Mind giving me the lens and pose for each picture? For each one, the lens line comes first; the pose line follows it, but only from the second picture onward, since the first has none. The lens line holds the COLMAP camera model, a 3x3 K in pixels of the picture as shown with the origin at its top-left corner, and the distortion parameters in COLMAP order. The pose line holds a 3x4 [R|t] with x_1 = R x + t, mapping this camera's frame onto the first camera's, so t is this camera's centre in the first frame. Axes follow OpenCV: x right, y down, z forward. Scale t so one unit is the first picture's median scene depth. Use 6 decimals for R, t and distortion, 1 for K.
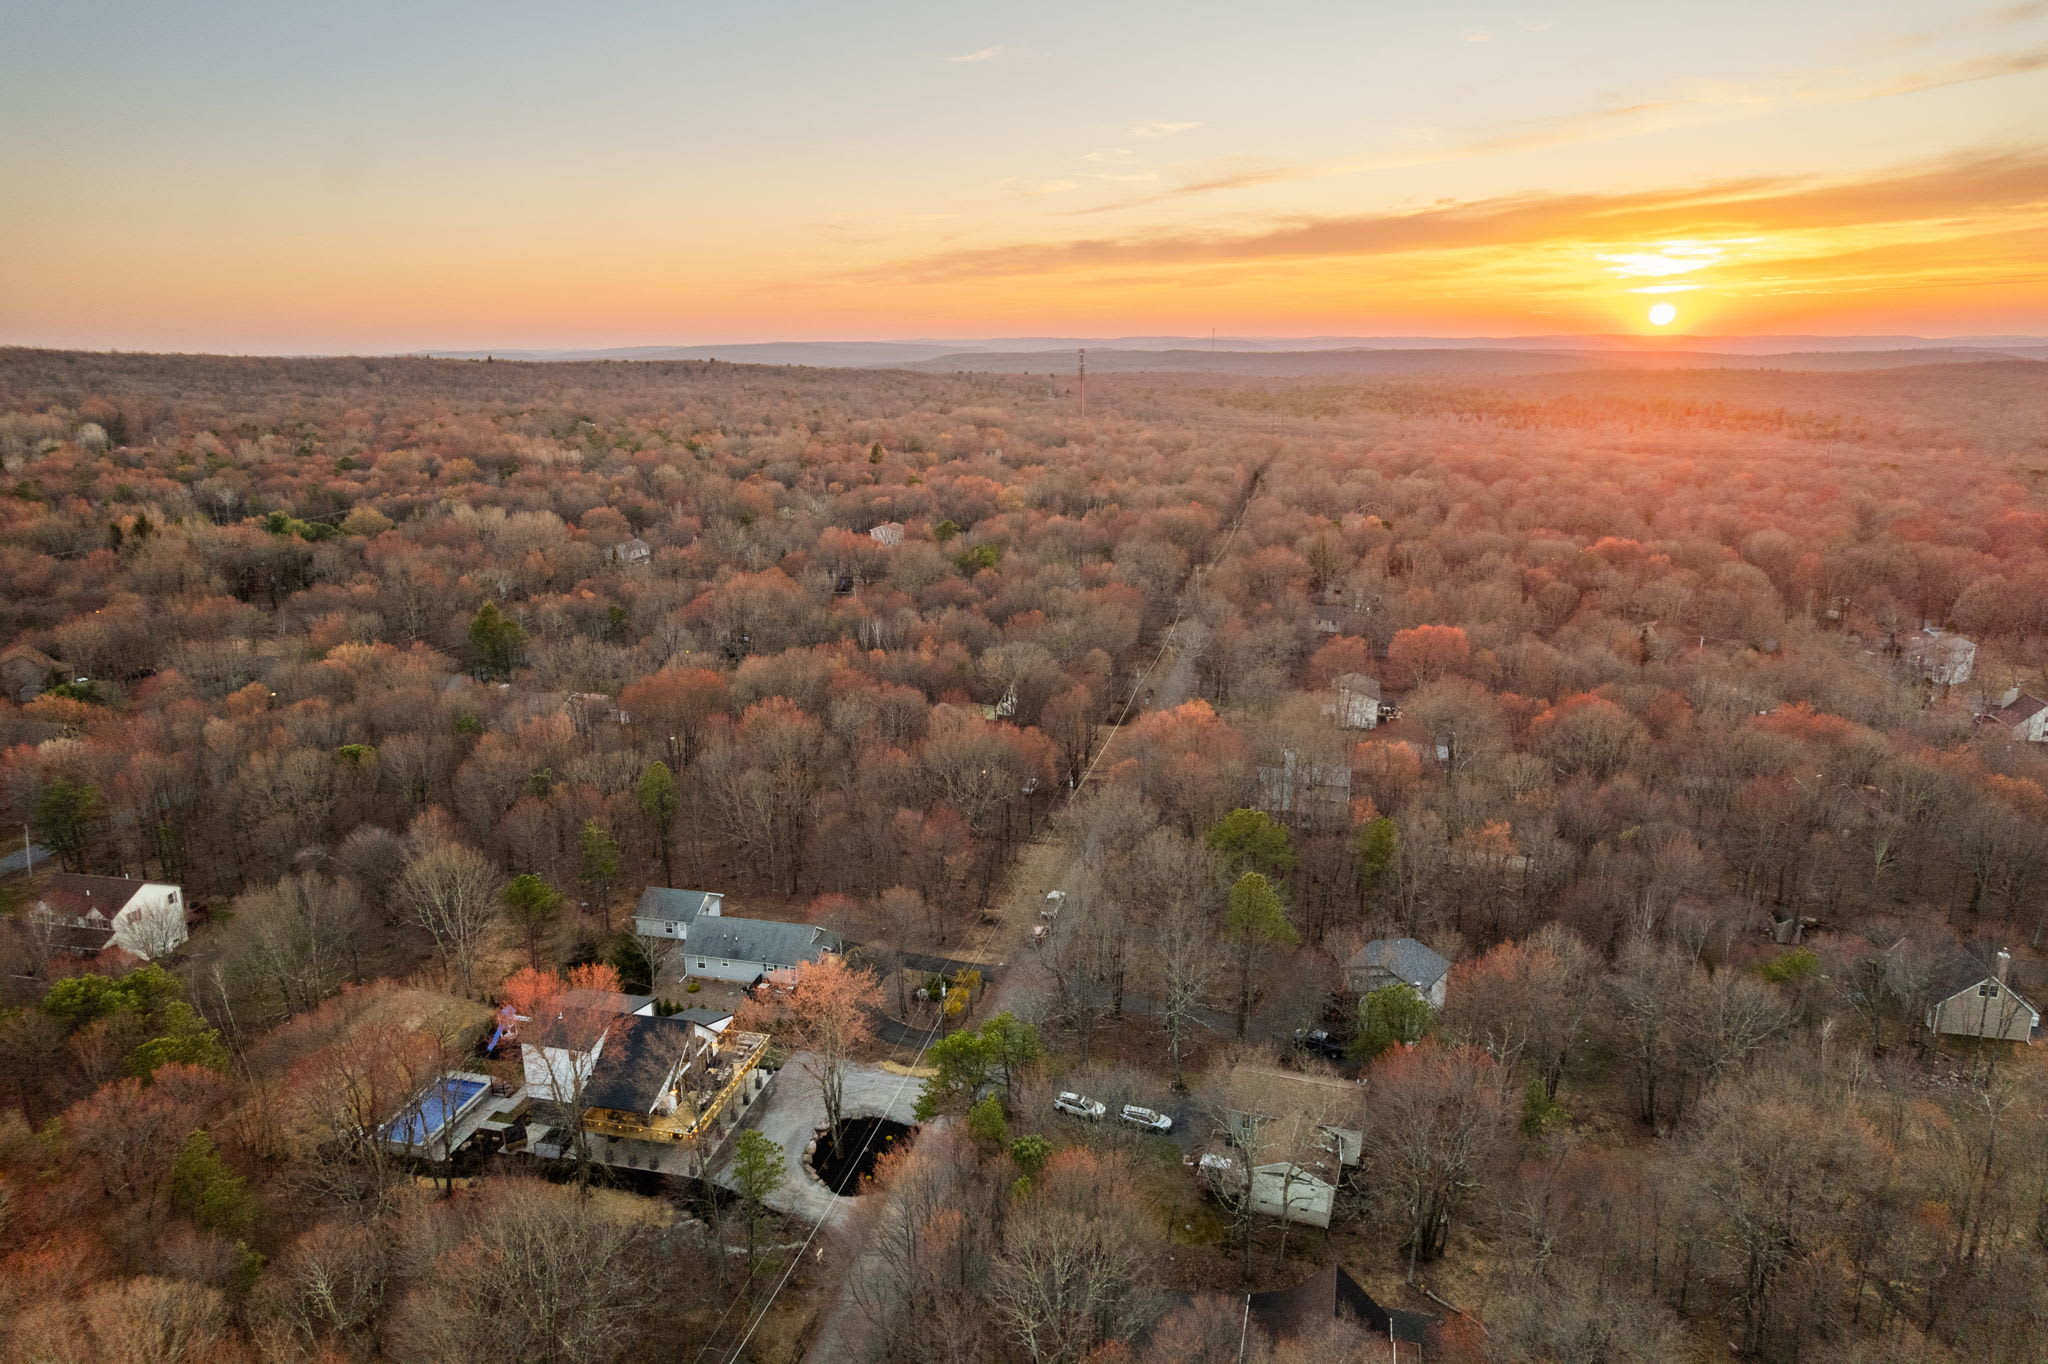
lens RADIAL K [[1318.2, 0, 1029.9], [0, 1318.2, 674.1], [0, 0, 1]] dist [-0.085049, 0.079533]
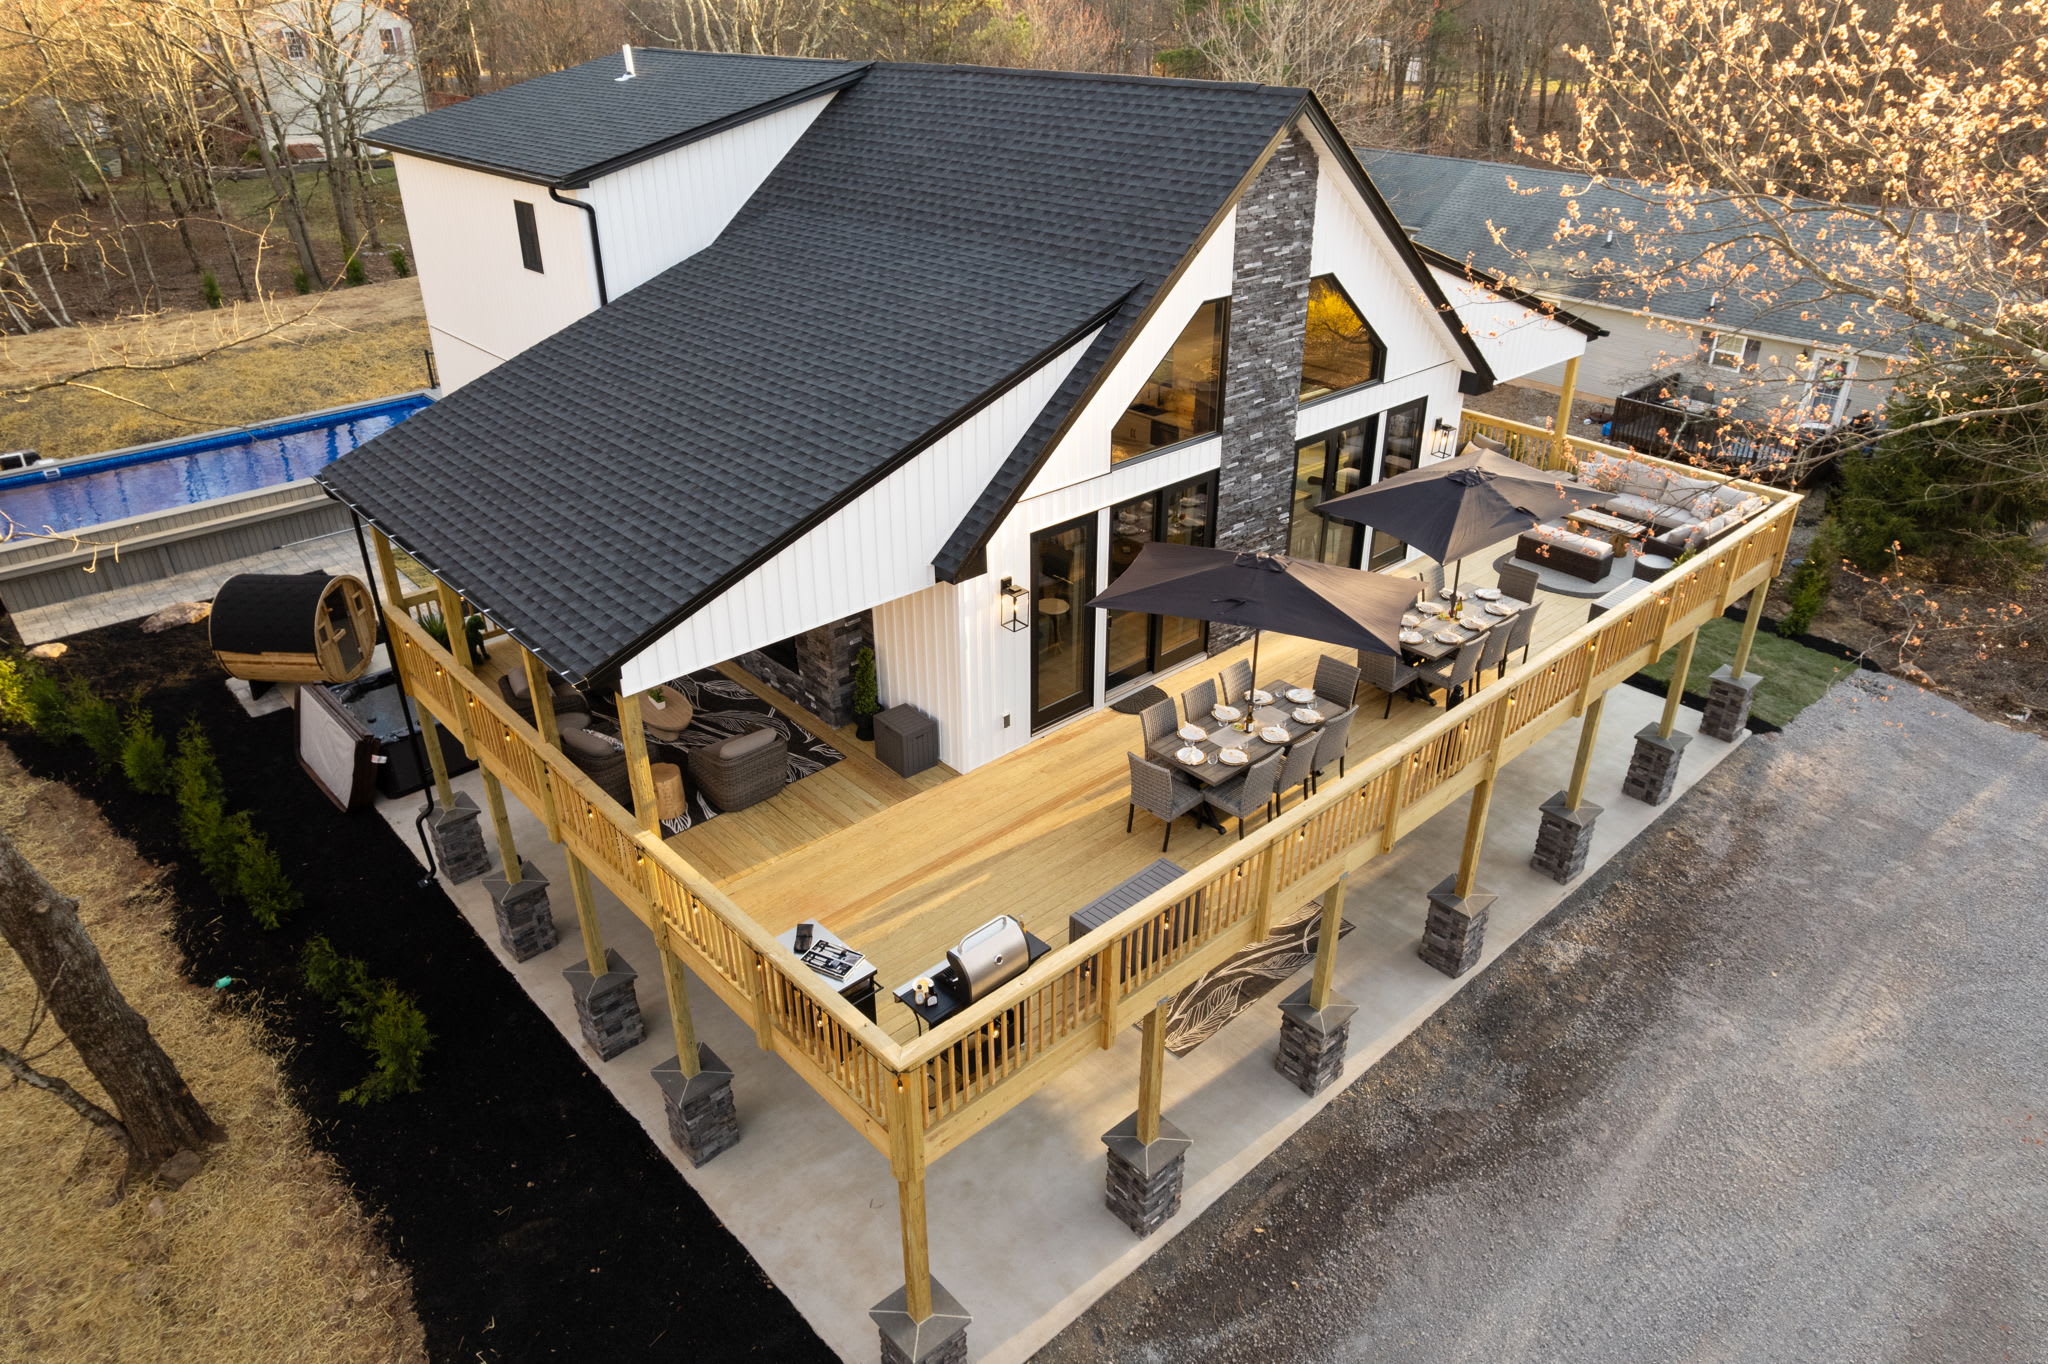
lens RADIAL K [[1318.2, 0, 1029.9], [0, 1318.2, 674.1], [0, 0, 1]] dist [-0.085049, 0.079533]
pose [[0.811045, 0.281620, -0.512735, -0.200867], [-0.150056, 0.947322, 0.282958, 0.282649], [0.565411, -0.152552, 0.810579, 0.871135]]
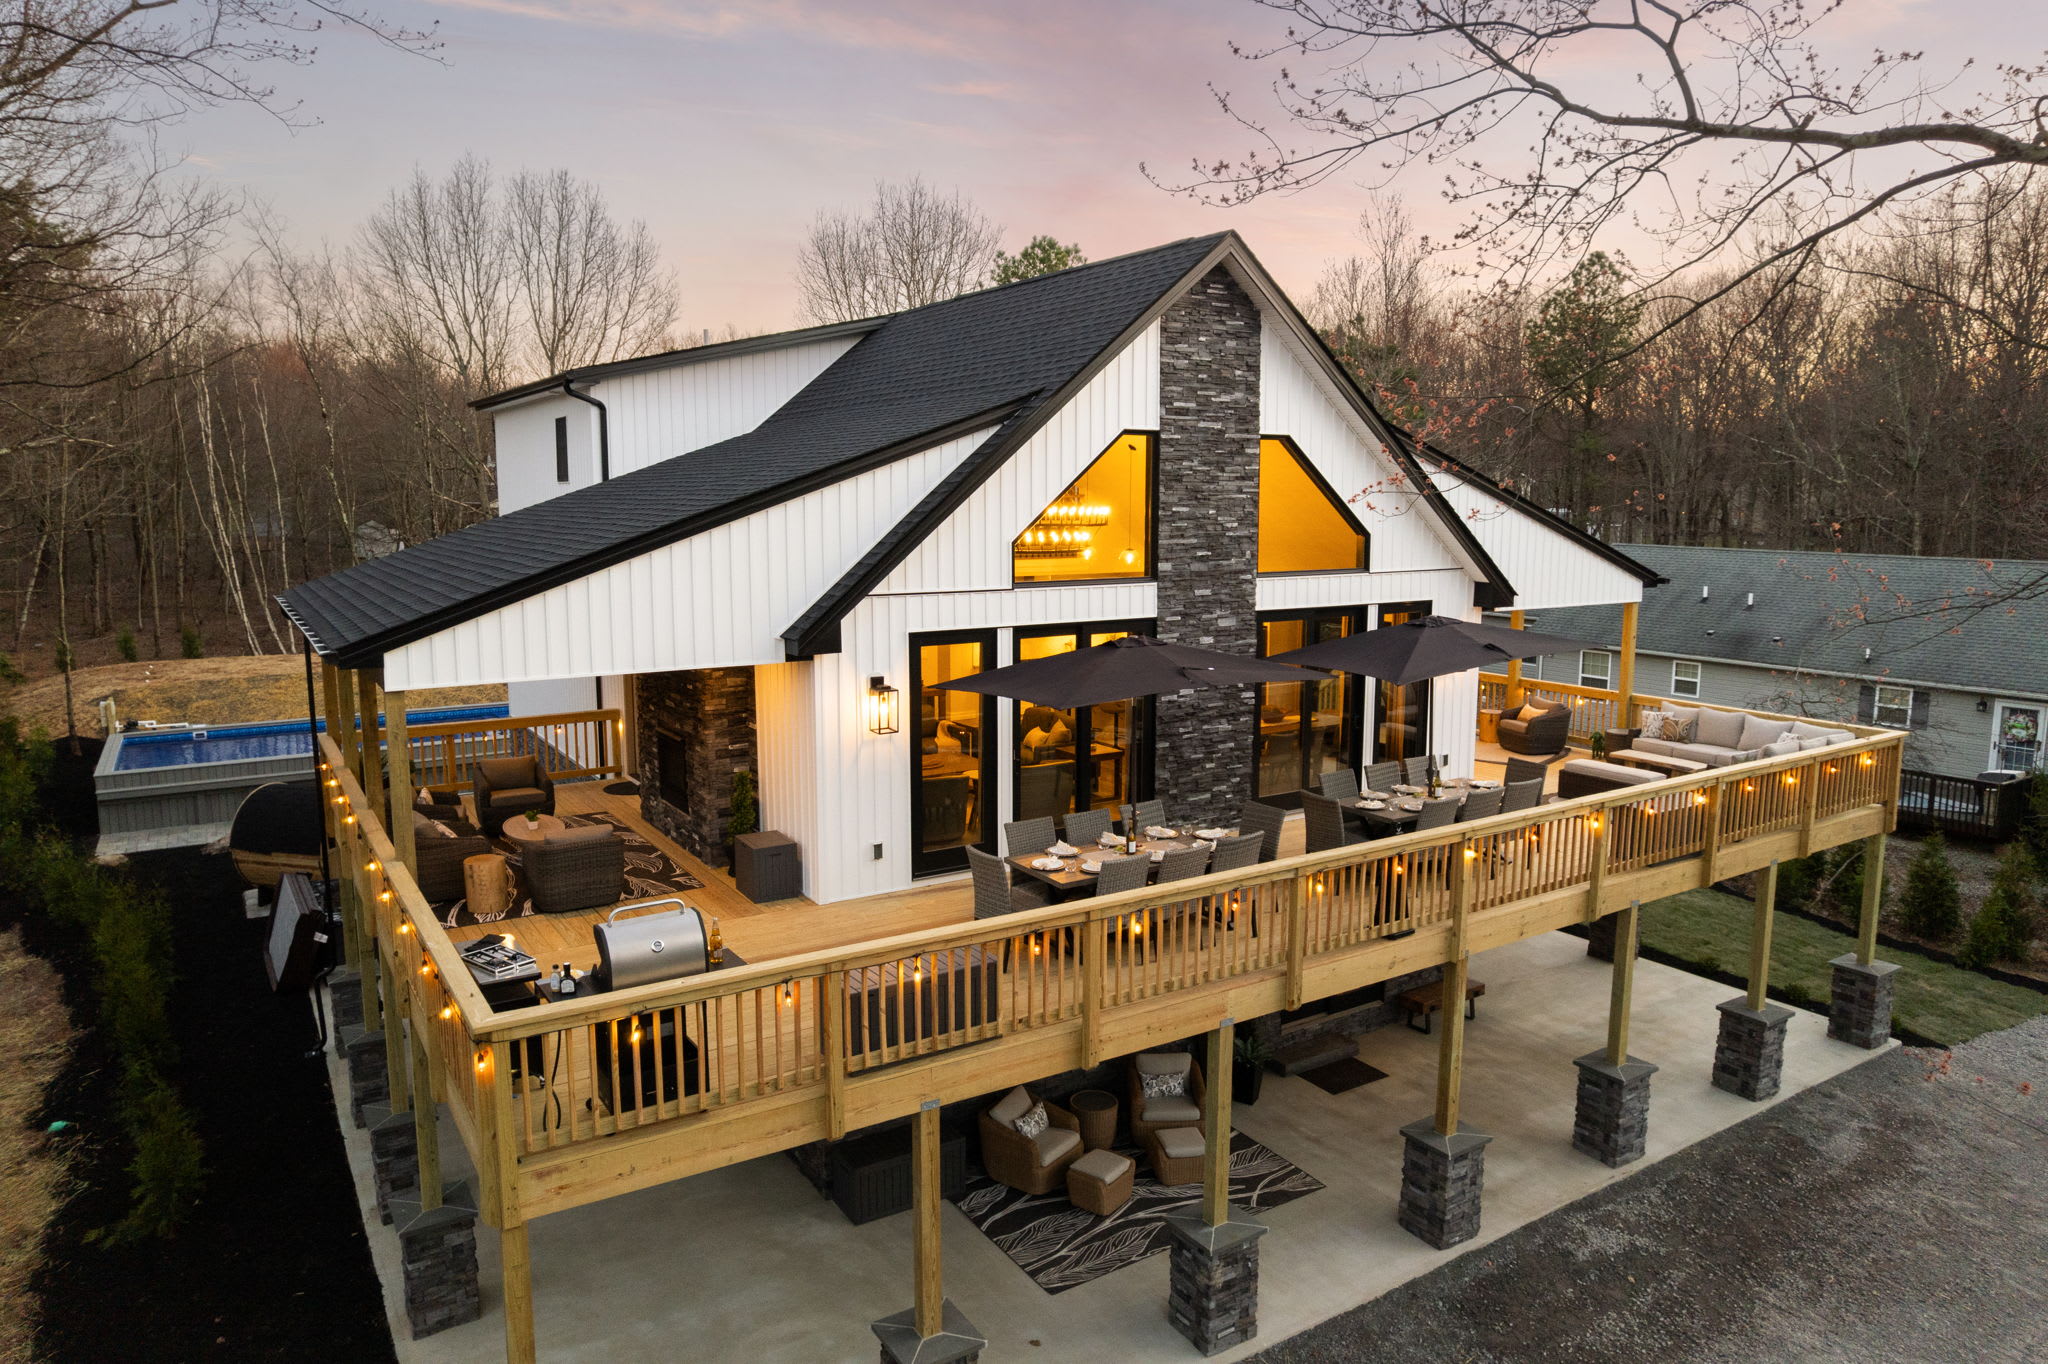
lens RADIAL K [[1318.2, 0, 1029.9], [0, 1318.2, 674.1], [0, 0, 1]] dist [-0.085049, 0.079533]
pose [[0.699573, 0.105231, -0.706770, -0.180563], [-0.185200, 0.982000, -0.037104, 0.308942], [0.690144, 0.156850, 0.706469, 0.898187]]
